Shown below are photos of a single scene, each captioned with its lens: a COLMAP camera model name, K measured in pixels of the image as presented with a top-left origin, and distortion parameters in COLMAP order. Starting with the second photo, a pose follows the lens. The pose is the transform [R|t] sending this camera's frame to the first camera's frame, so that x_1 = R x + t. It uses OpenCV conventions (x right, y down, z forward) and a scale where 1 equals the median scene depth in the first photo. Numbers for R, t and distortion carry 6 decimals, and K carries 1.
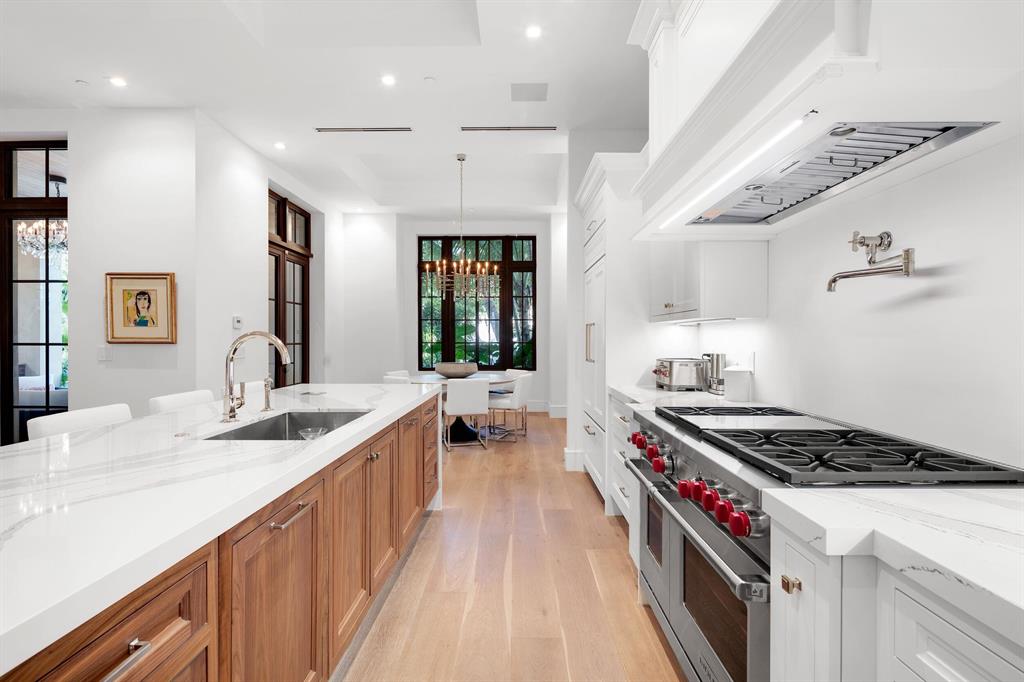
lens RADIAL K [[497.5, 0, 508.3], [0, 497.5, 335.6], [0, 0, 1]] dist [0.002597, -0.000665]
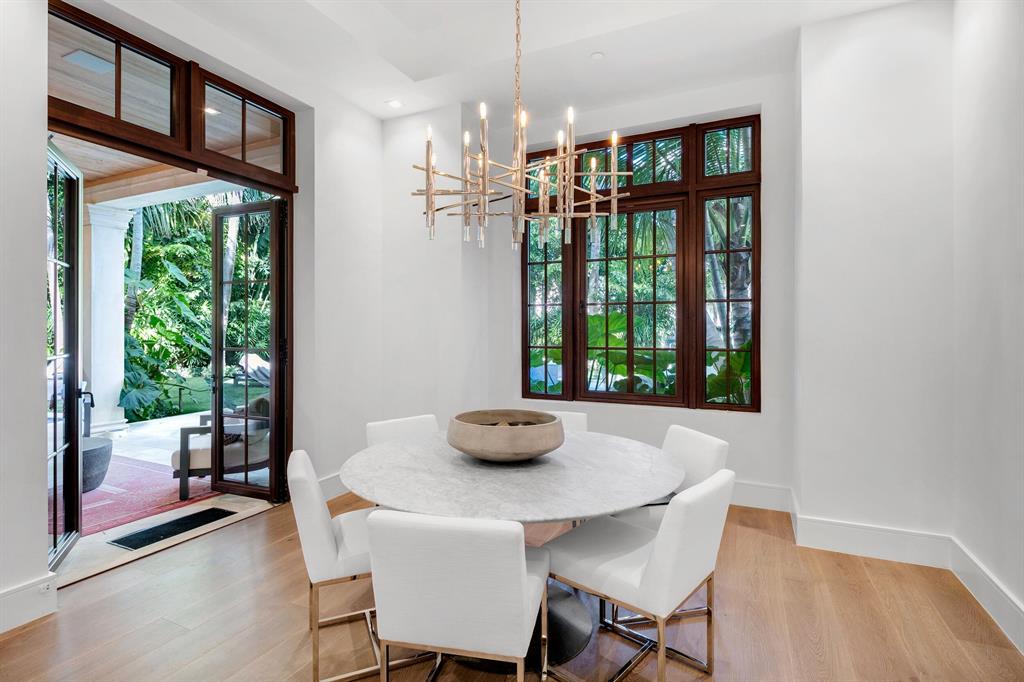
lens RADIAL K [[497.5, 0, 513.3], [0, 497.5, 336.1], [0, 0, 1]] dist [0.002597, -0.000665]
pose [[0.903262, 0.002460, -0.429081, 0.085782], [-0.000221, 0.999986, 0.005268, -0.001876], [0.429088, -0.004664, 0.903250, 0.906530]]
